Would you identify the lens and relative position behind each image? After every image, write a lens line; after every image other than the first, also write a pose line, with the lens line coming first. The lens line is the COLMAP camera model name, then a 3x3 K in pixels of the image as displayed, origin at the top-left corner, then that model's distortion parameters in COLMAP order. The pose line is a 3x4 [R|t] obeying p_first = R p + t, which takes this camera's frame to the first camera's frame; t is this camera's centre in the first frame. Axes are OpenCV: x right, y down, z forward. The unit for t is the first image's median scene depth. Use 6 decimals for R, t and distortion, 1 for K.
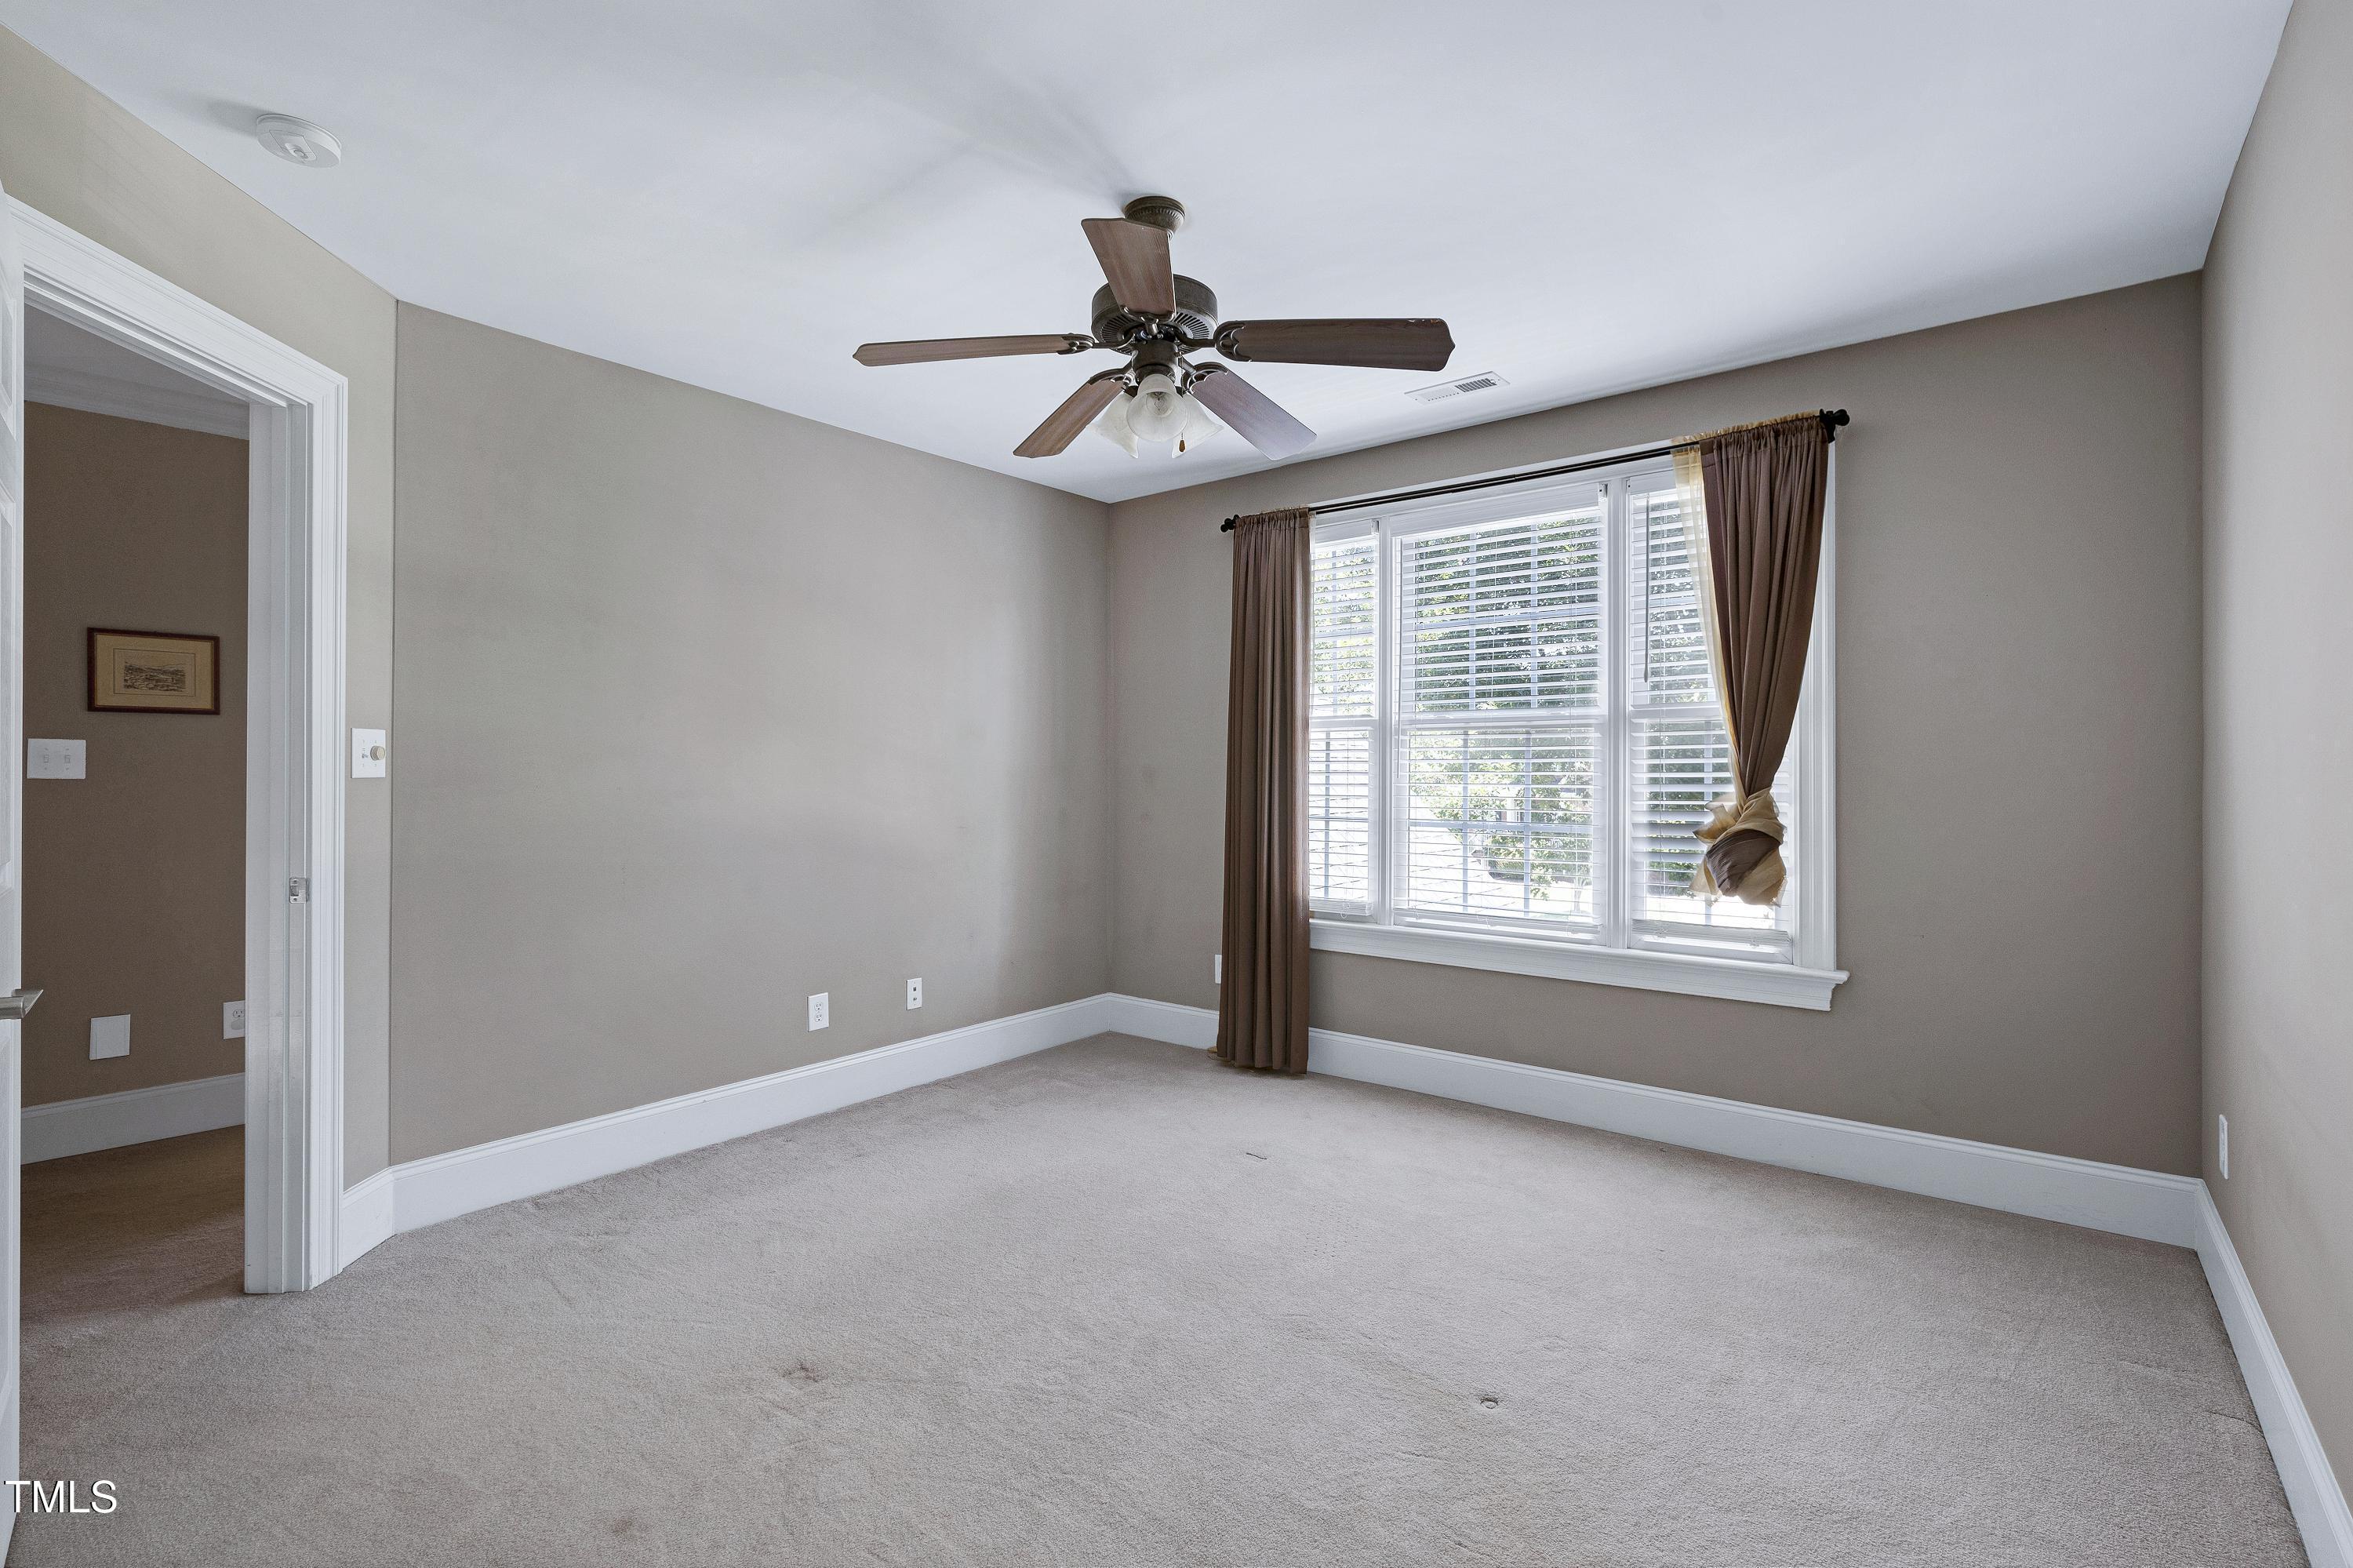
lens RADIAL K [[1067.0, 0, 1180.4], [0, 1067.0, 784.3], [0, 0, 1]] dist [-0.004690, 0.000255]
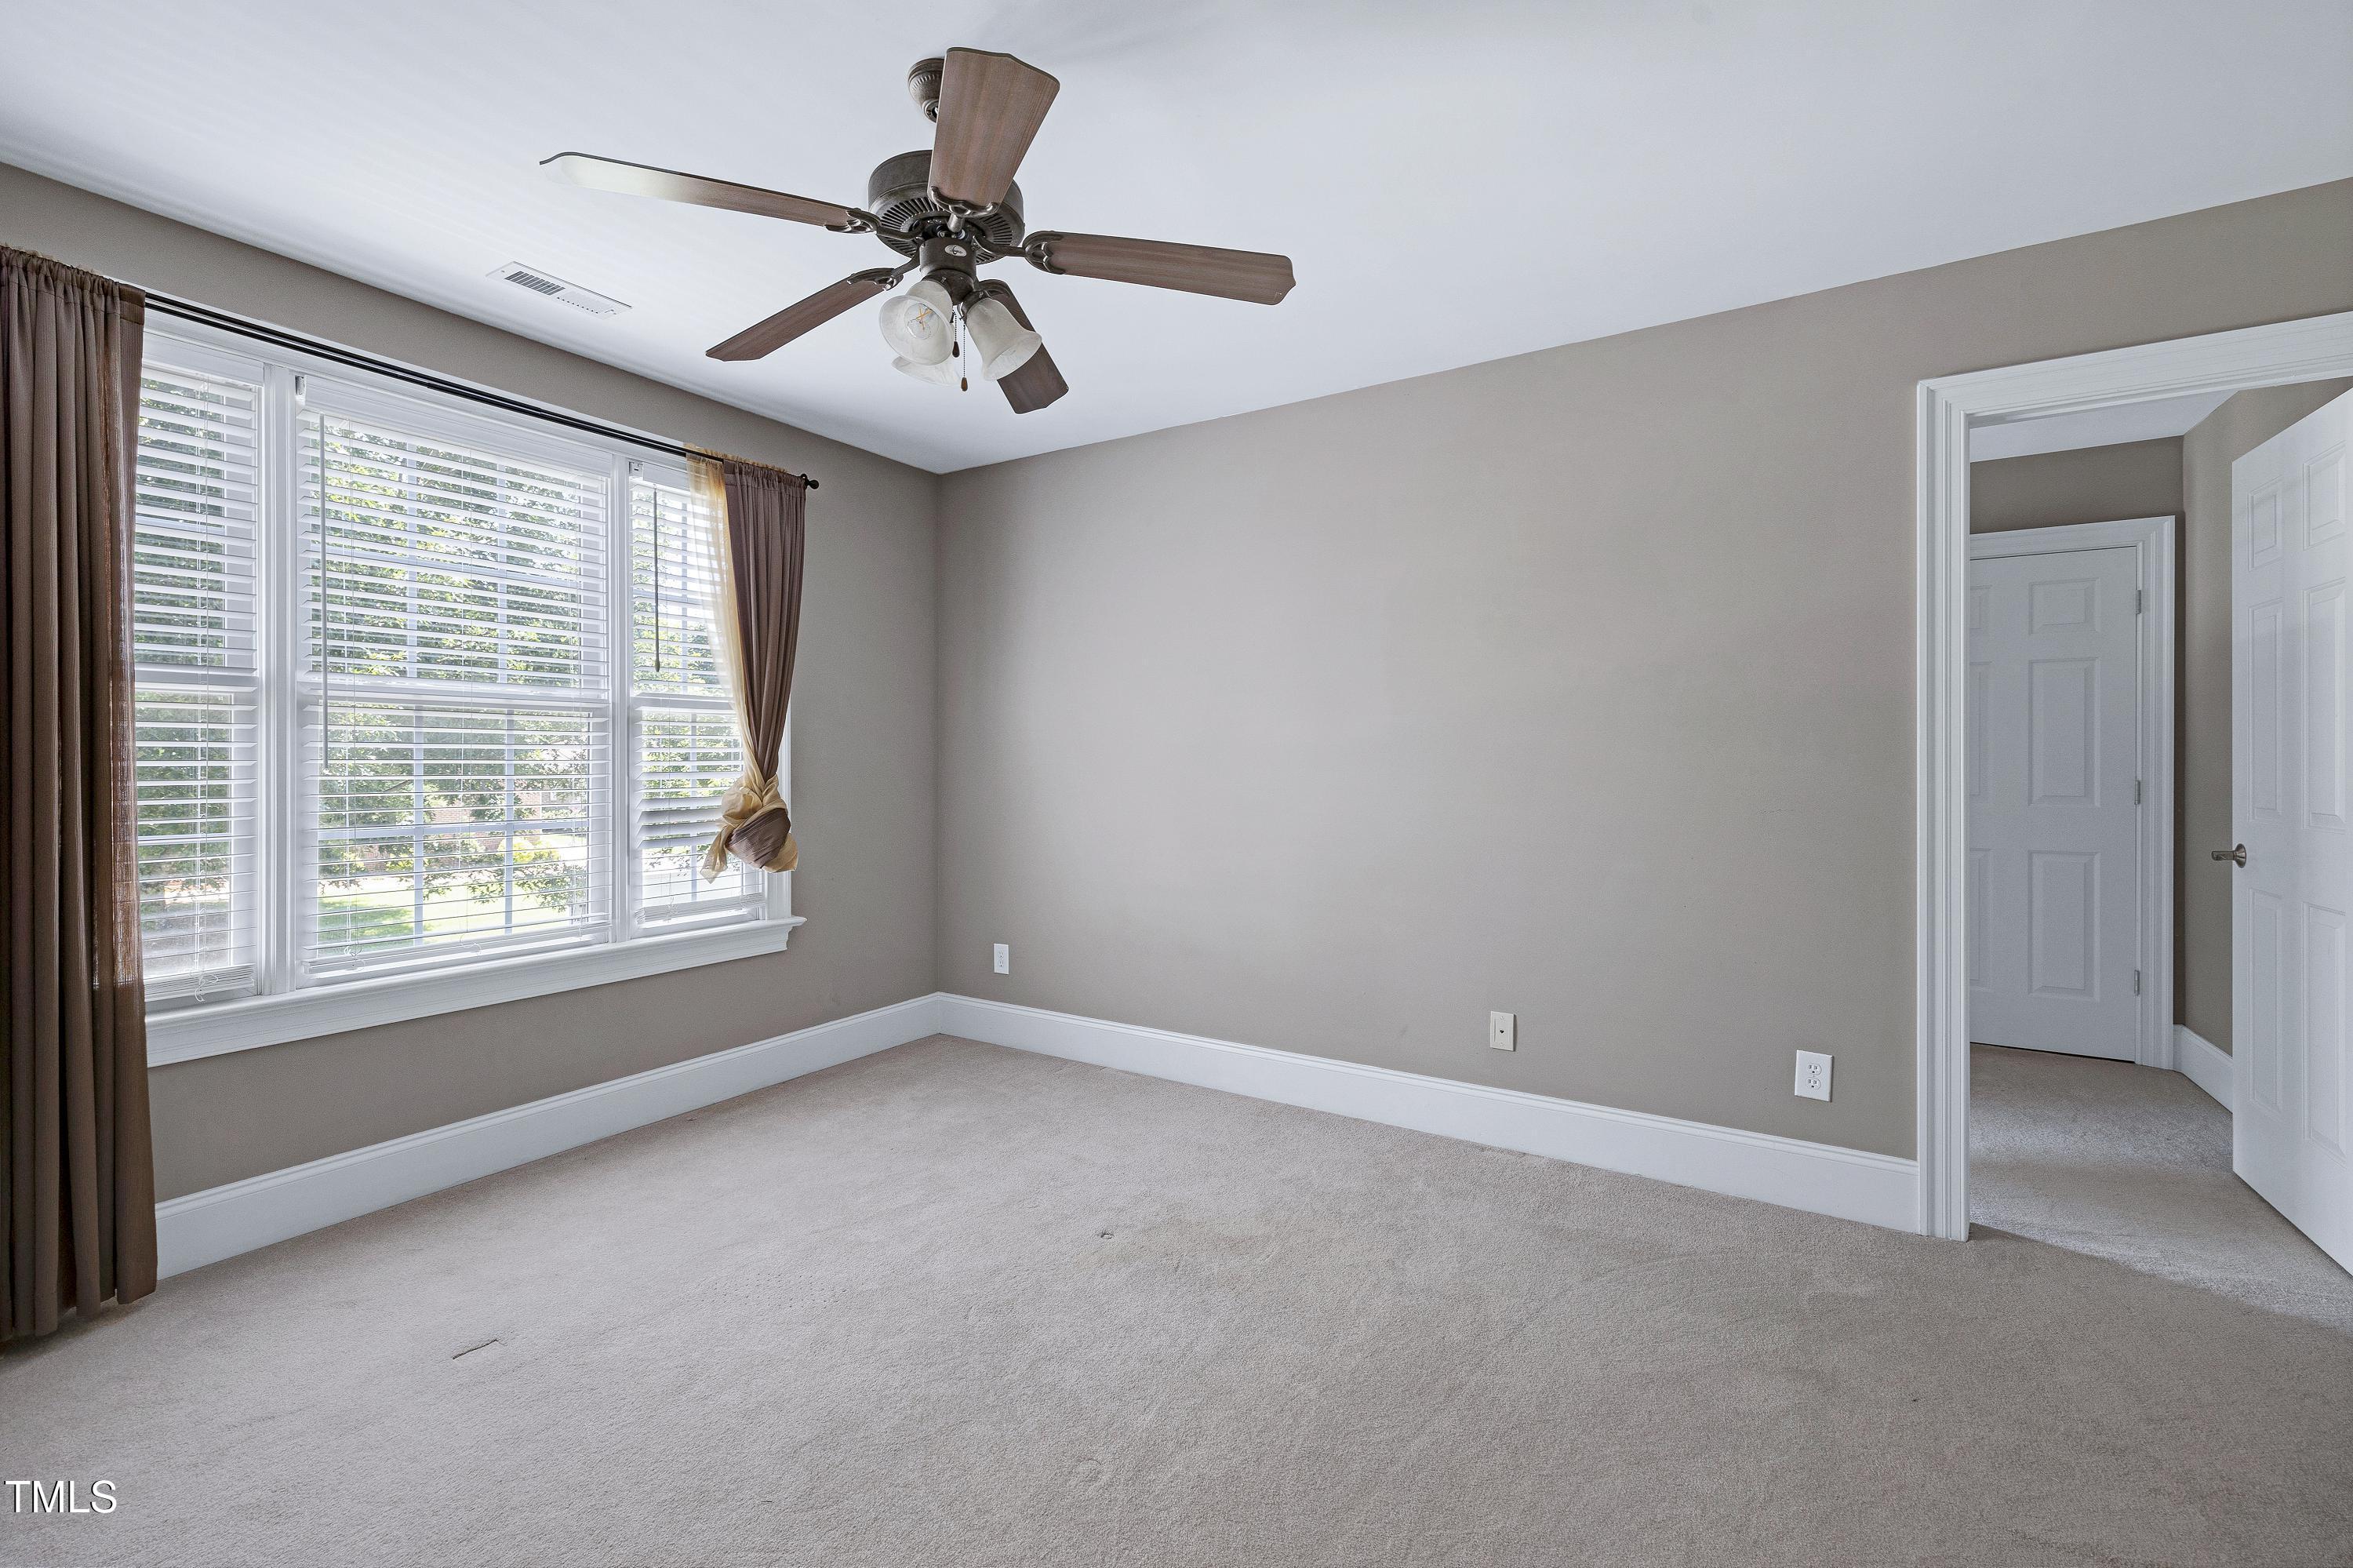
lens RADIAL K [[1013.5, 0, 1183.7], [0, 1013.5, 774.8], [0, 0, 1]] dist [0.002215, -0.000359]
pose [[-0.128074, -0.021547, 0.991531, -0.552625], [-0.001242, 0.999767, 0.021566, -0.018565], [-0.991764, 0.001531, -0.128071, 0.593487]]
